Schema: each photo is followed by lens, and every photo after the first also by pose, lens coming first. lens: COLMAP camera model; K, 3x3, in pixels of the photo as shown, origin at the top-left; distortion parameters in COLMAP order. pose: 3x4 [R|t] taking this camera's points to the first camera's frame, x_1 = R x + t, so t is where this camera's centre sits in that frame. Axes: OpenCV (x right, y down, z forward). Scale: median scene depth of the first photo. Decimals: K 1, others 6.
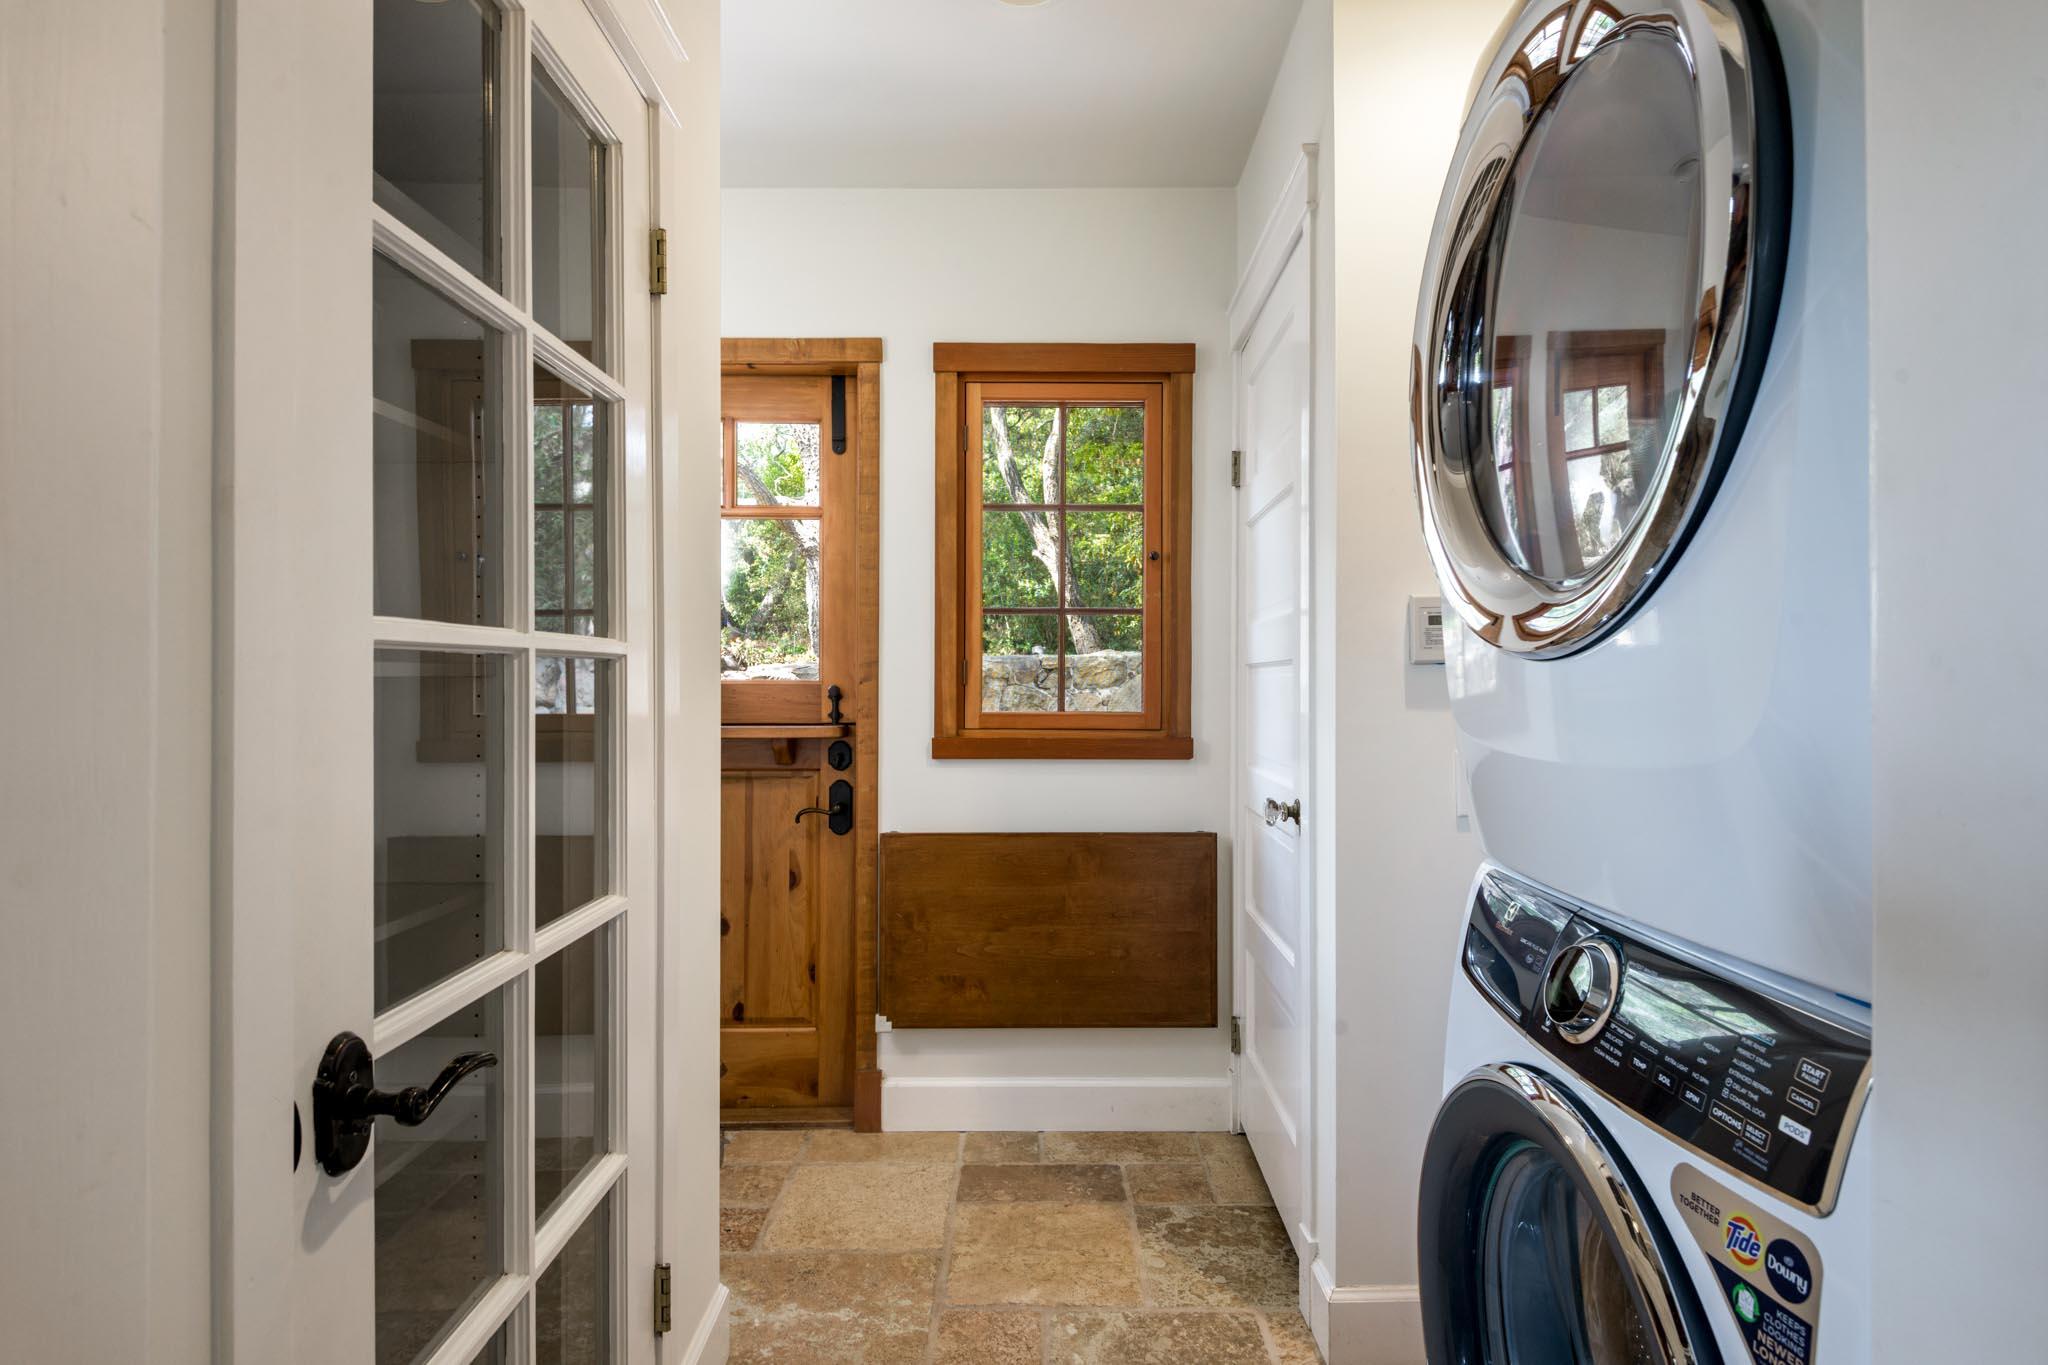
lens RADIAL K [[1081.9, 0, 1023.3], [0, 1081.9, 680.6], [0, 0, 1]] dist [0.019424, -0.003679]
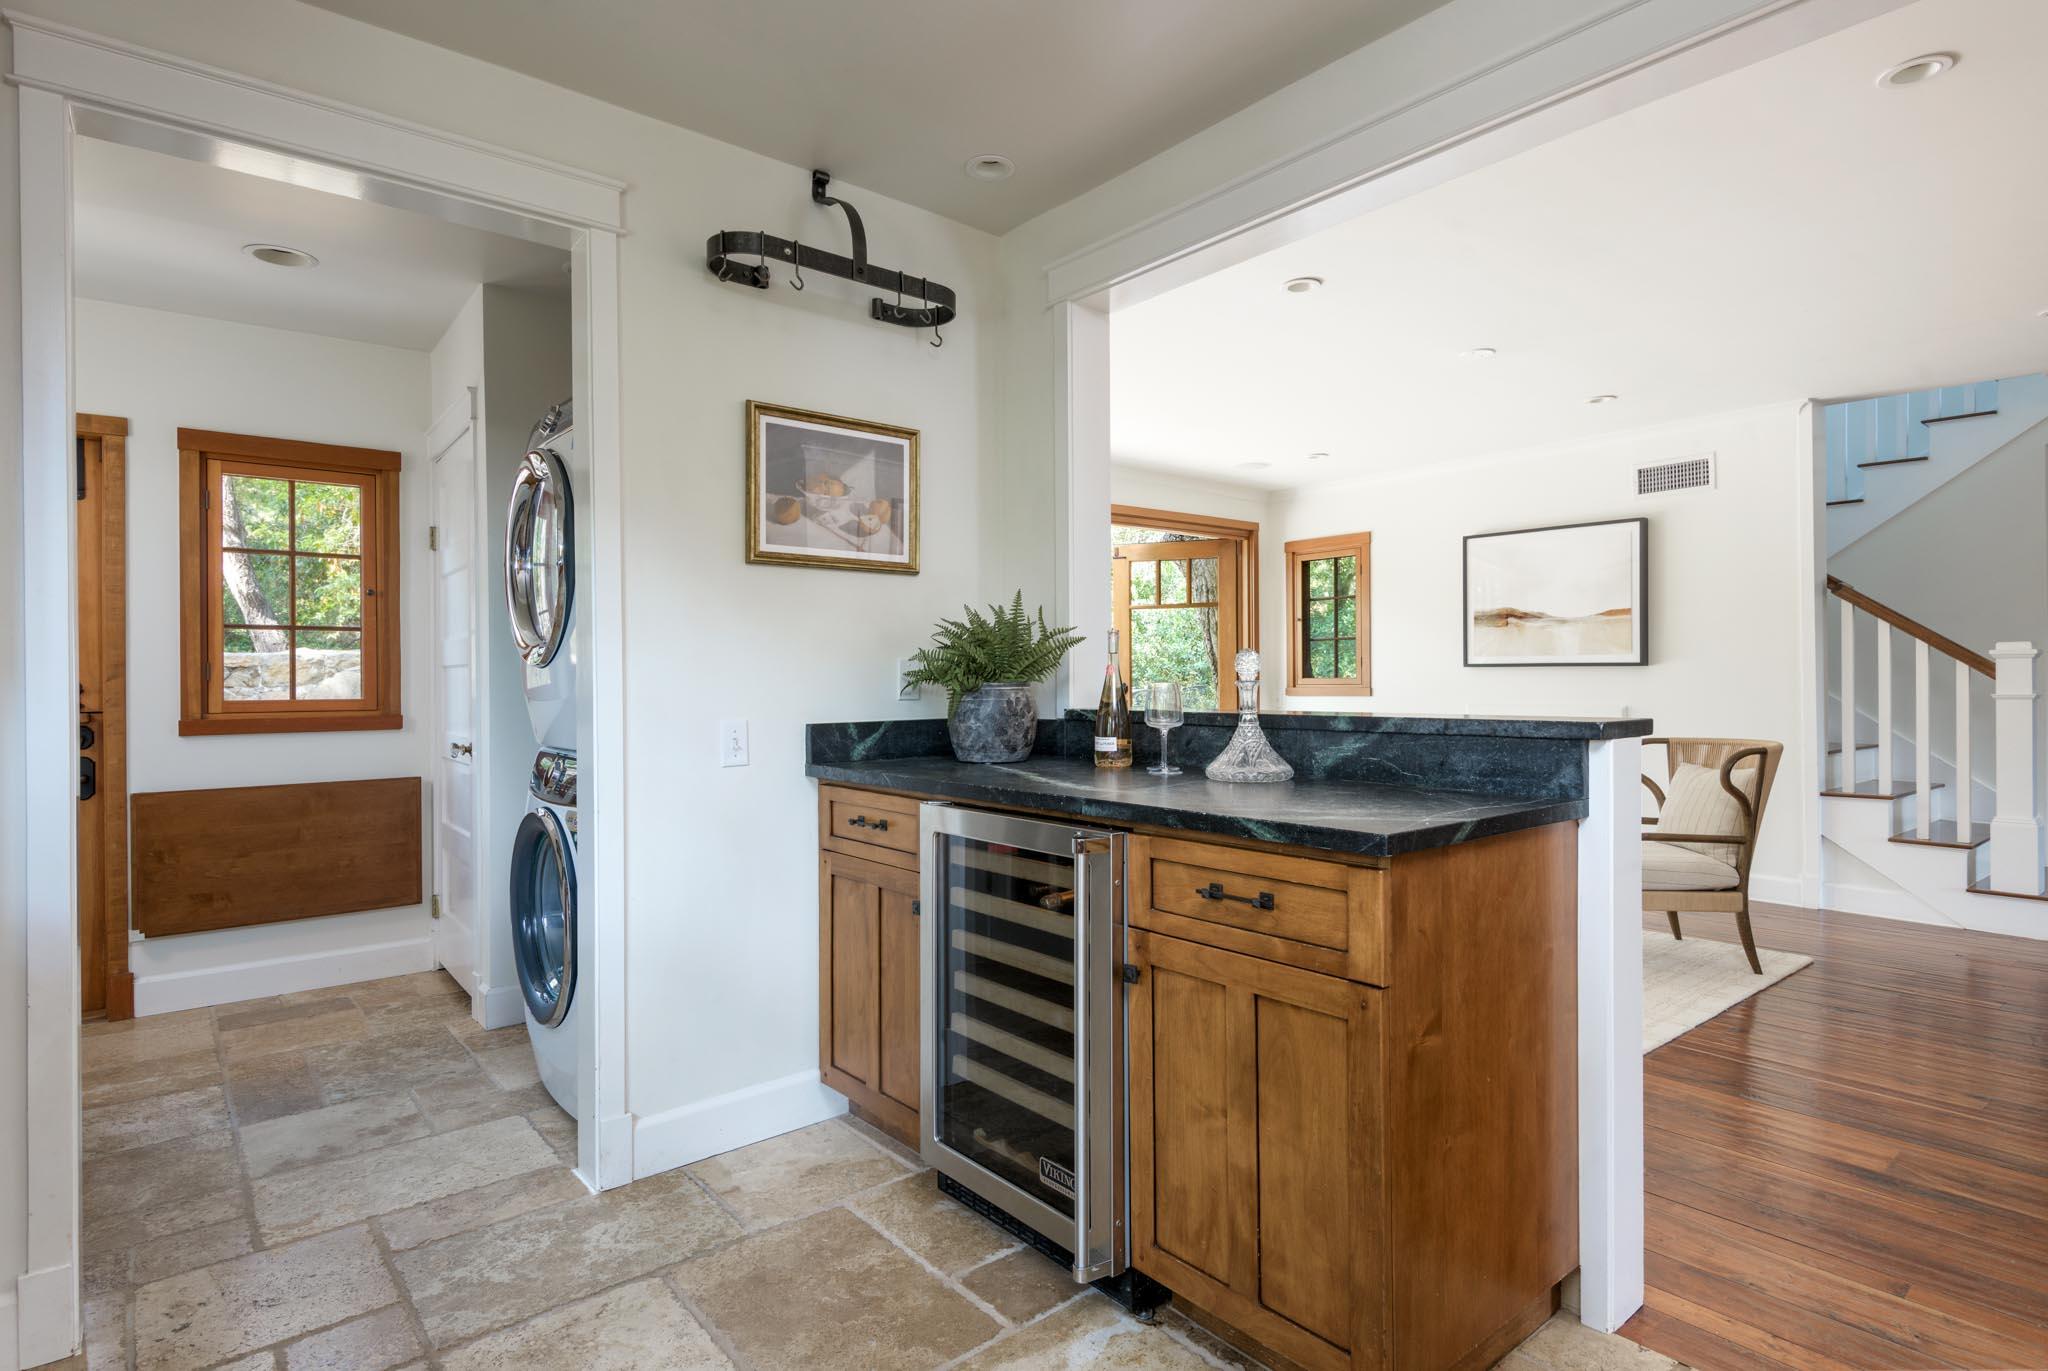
lens RADIAL K [[1081.9, 0, 1023.6], [0, 1081.9, 677.5], [0, 0, 1]] dist [0.019424, -0.003679]
pose [[0.777259, -0.007370, 0.629137, -0.124154], [0.007432, 0.999969, 0.002532, 0.003941], [-0.629136, 0.002707, 0.777290, -0.724772]]
